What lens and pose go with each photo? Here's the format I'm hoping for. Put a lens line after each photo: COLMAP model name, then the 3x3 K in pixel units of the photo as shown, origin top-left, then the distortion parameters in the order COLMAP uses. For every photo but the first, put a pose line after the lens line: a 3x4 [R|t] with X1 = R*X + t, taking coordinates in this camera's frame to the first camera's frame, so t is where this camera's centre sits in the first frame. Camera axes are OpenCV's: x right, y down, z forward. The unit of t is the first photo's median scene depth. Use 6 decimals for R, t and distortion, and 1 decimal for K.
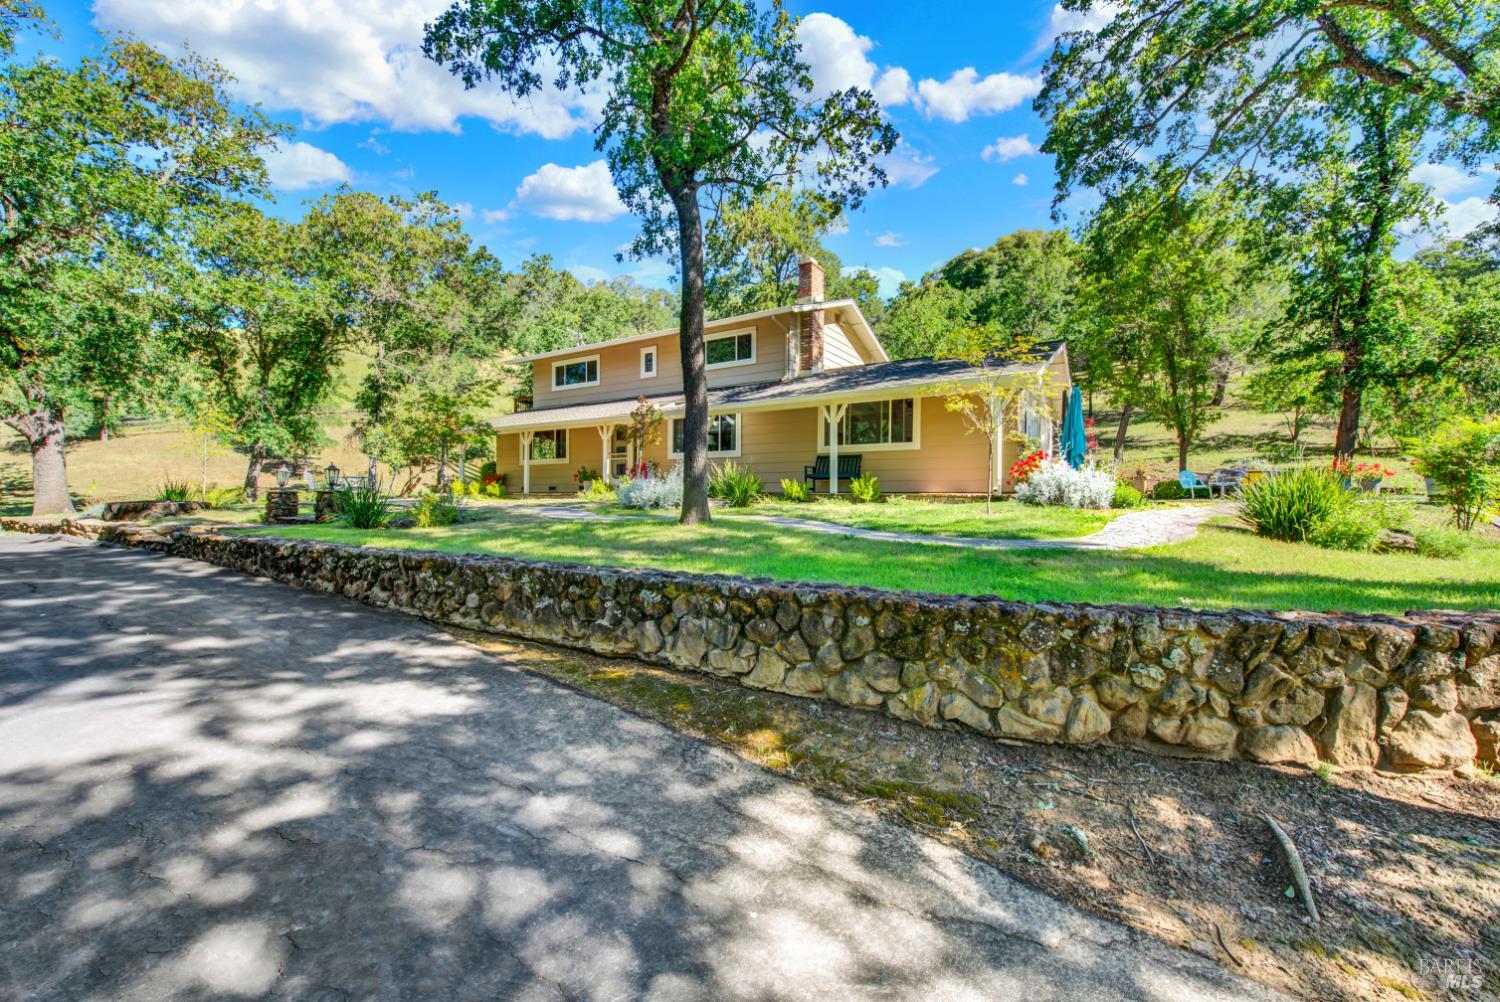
lens RADIAL K [[595.3, 0, 748.4], [0, 595.3, 495.5], [0, 0, 1]] dist [-0.000589, 0.000468]
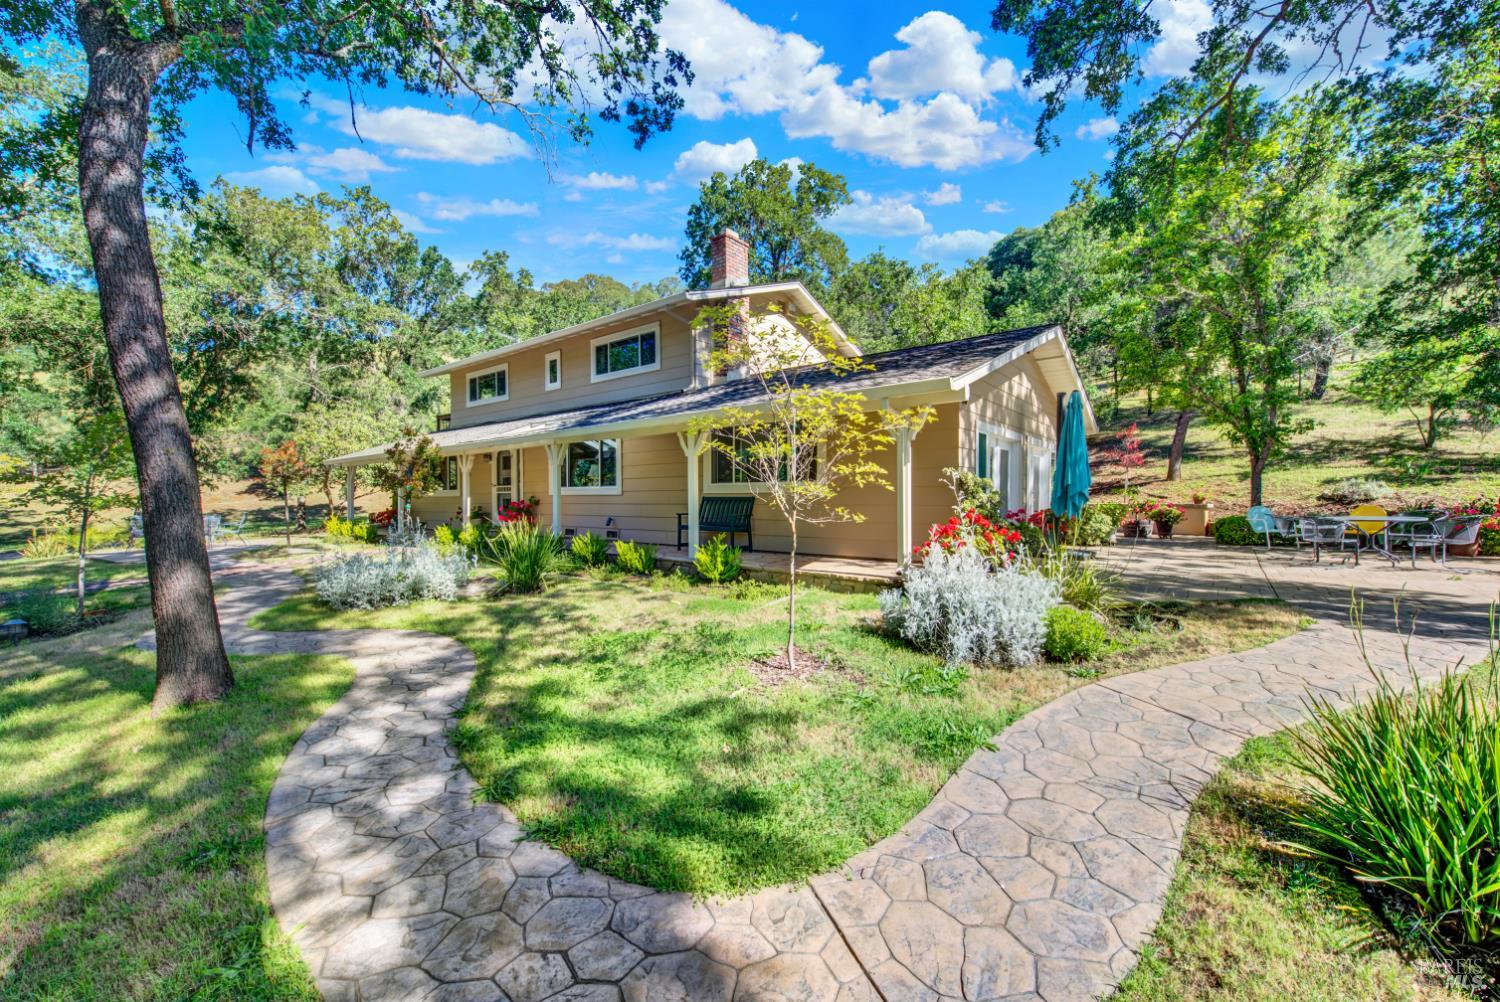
lens RADIAL K [[595.3, 0, 750.1], [0, 595.3, 494.6], [0, 0, 1]] dist [-0.000589, 0.000468]
pose [[0.994735, -0.010721, -0.101914, 0.206364], [0.010915, 0.999940, 0.001341, -0.058320], [0.101894, -0.002446, 0.994792, 0.238845]]
